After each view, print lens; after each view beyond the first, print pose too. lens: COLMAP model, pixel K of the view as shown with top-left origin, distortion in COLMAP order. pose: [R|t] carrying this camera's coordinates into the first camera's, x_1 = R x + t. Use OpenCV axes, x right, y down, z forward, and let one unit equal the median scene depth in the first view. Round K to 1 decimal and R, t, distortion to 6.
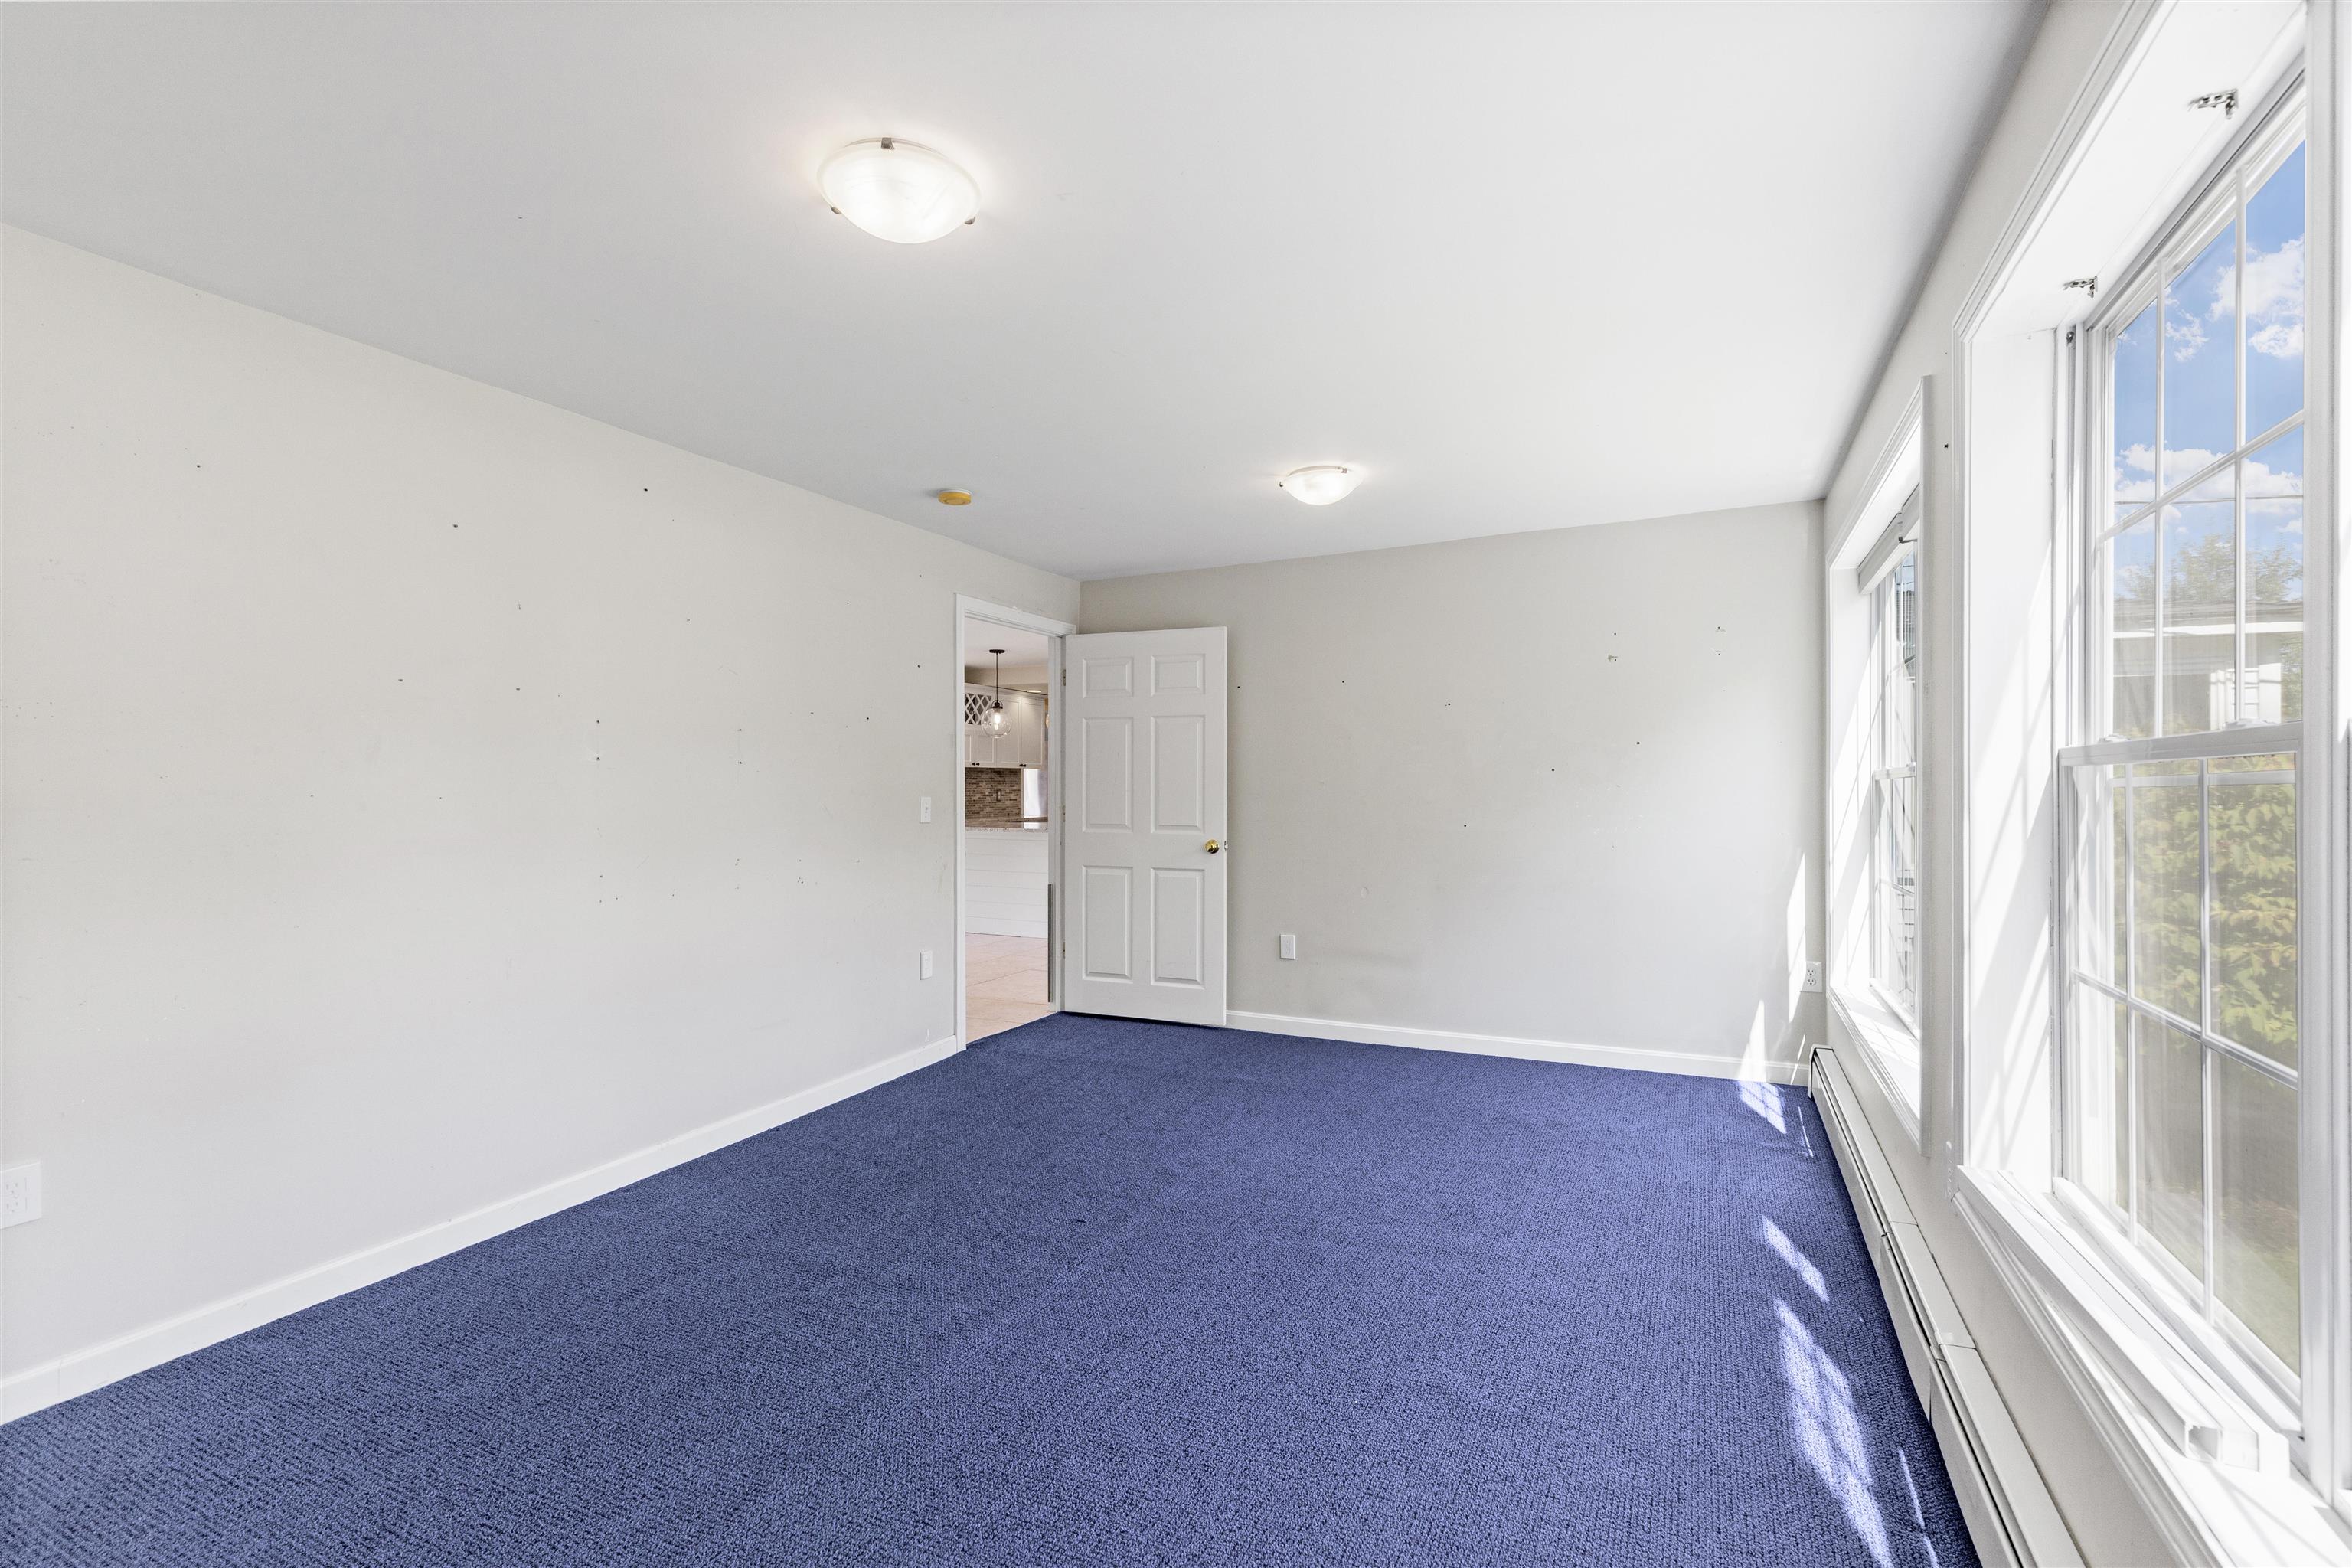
lens RADIAL K [[1072.0, 0, 1178.5], [0, 1072.0, 786.6], [0, 0, 1]] dist [0.010559, -0.000145]
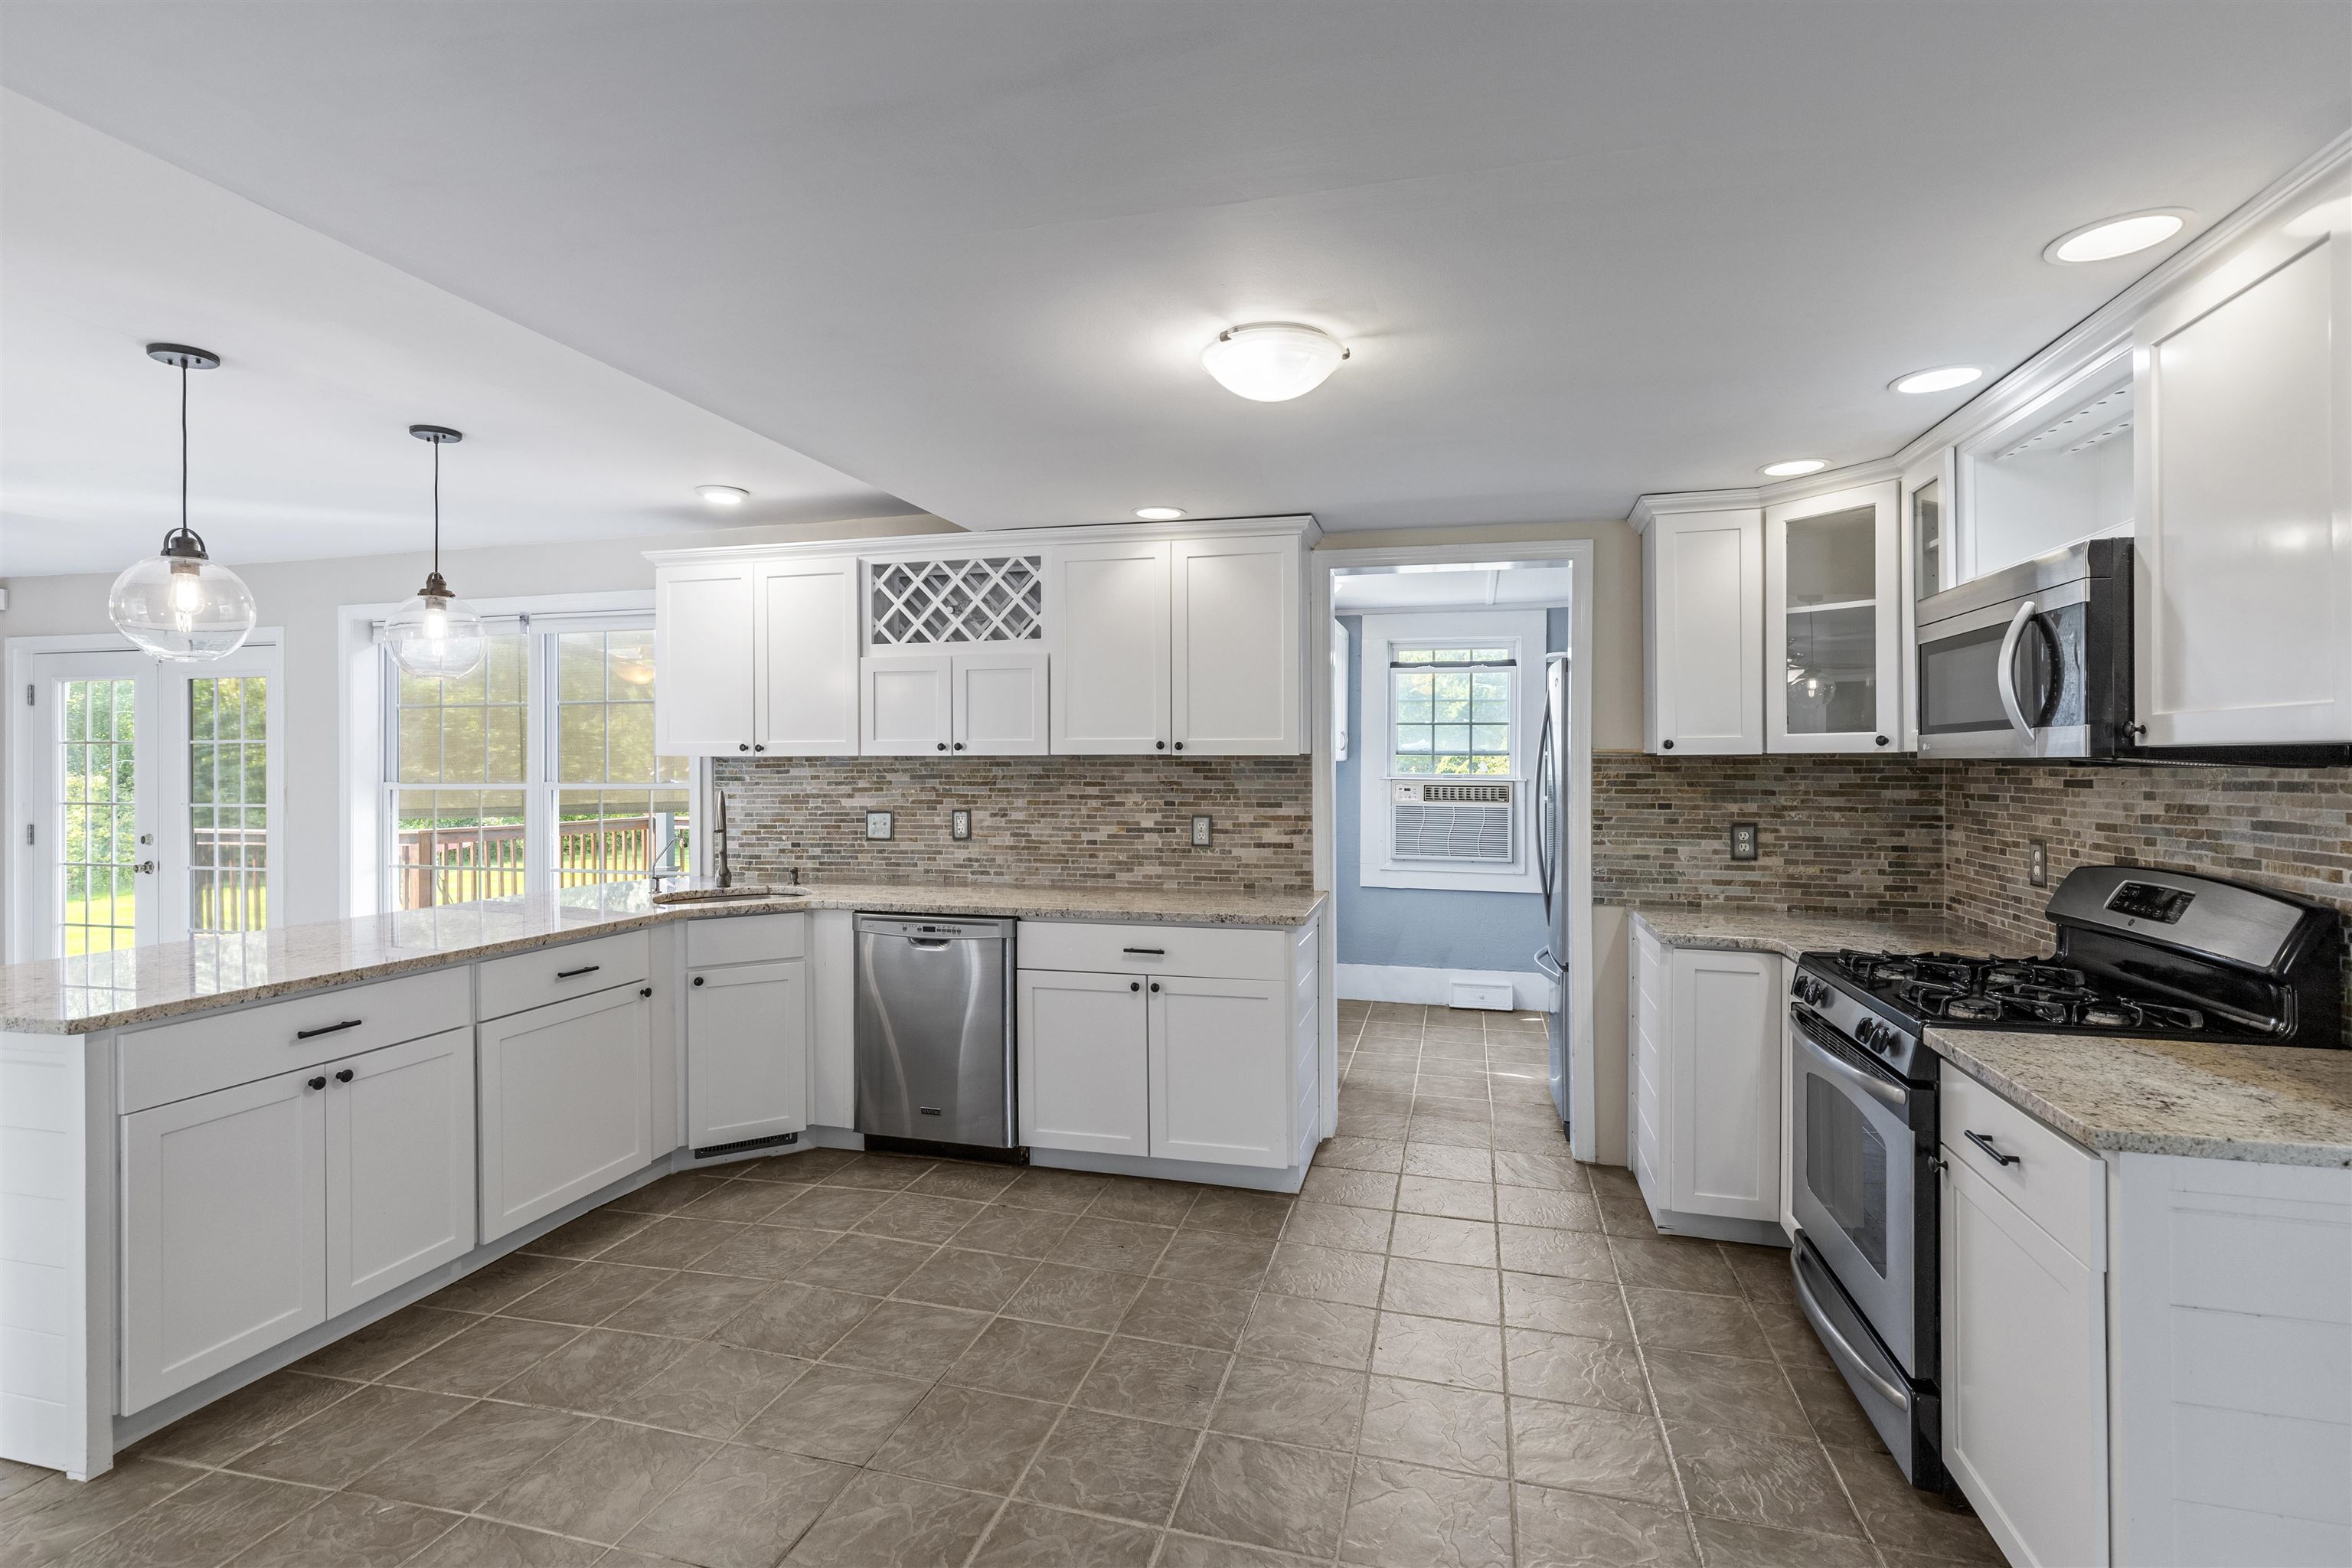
lens RADIAL K [[1085.6, 0, 1180.1], [0, 1085.6, 761.0], [0, 0, 1]] dist [0.007598, -0.000159]
pose [[0.191180, -0.003849, -0.981548, 0.183822], [-0.000770, 0.999991, -0.004071, -0.013624], [0.981555, 0.001534, 0.191175, 0.943683]]
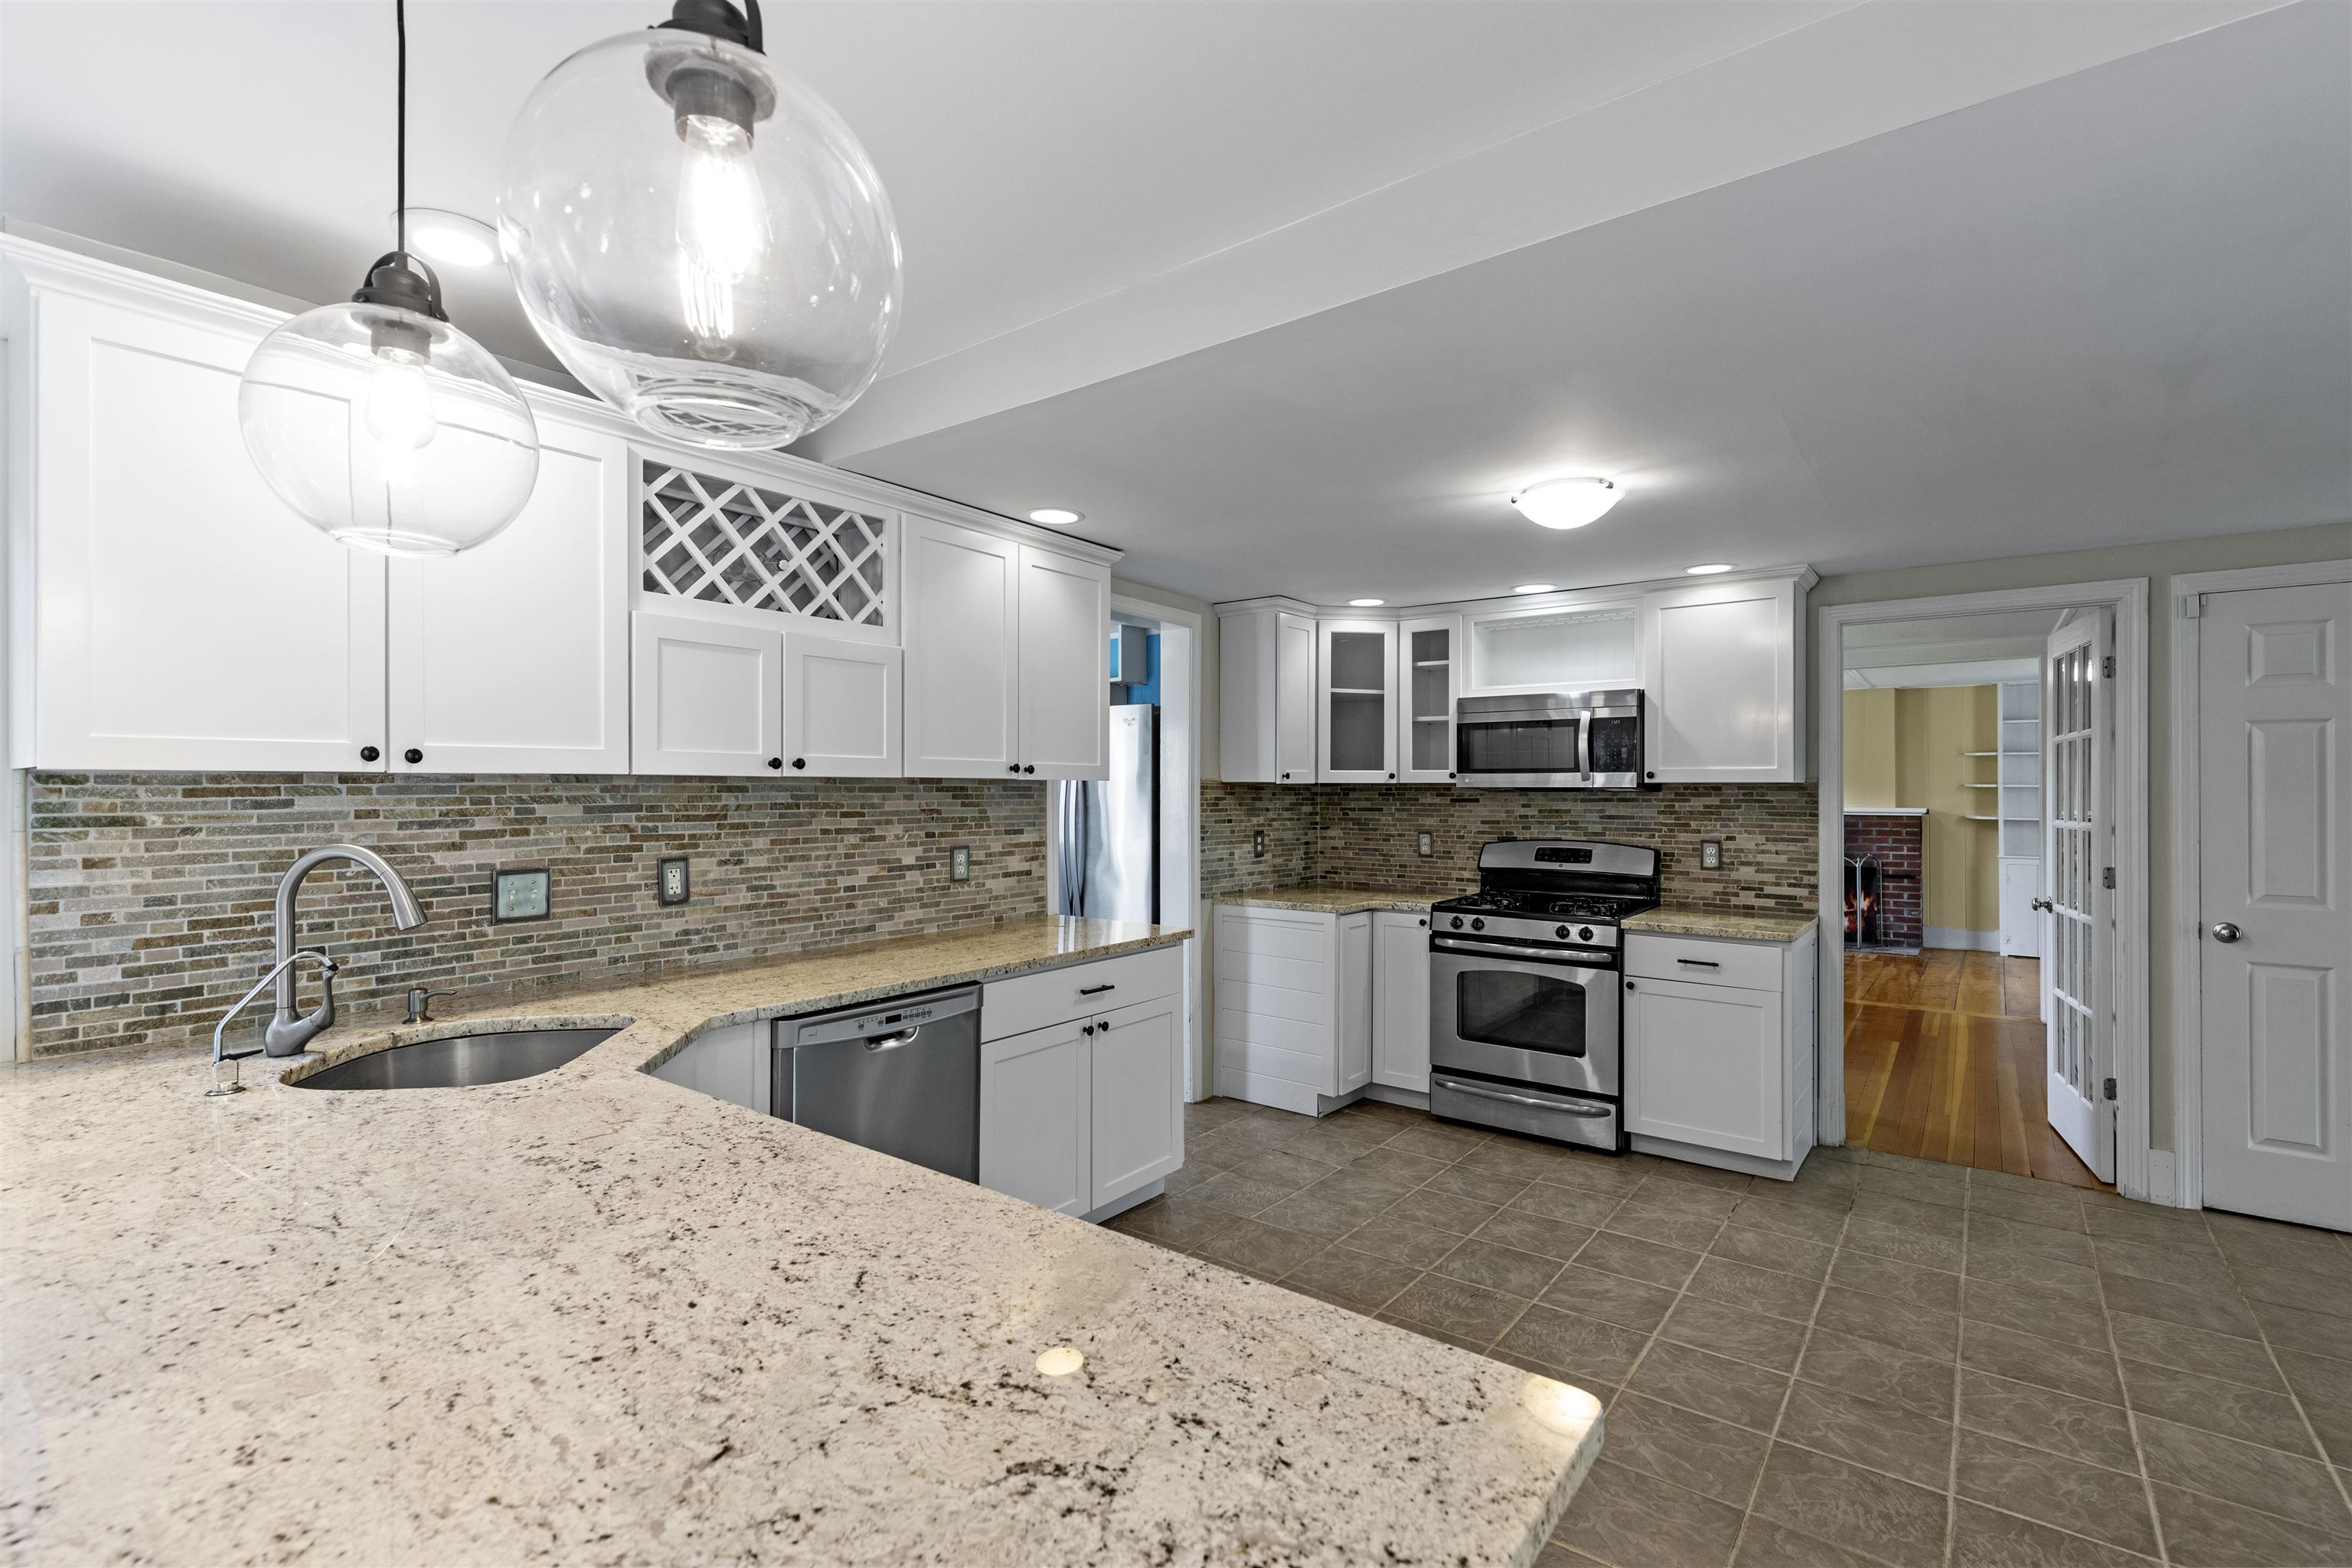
lens RADIAL K [[1072.0, 0, 1178.5], [0, 1072.0, 786.6], [0, 0, 1]] dist [0.010559, -0.000145]
pose [[0.981234, -0.000192, -0.192822, -0.044887], [-0.000632, 0.999991, -0.004211, -0.013573], [0.192821, 0.004253, 0.981225, 0.718298]]
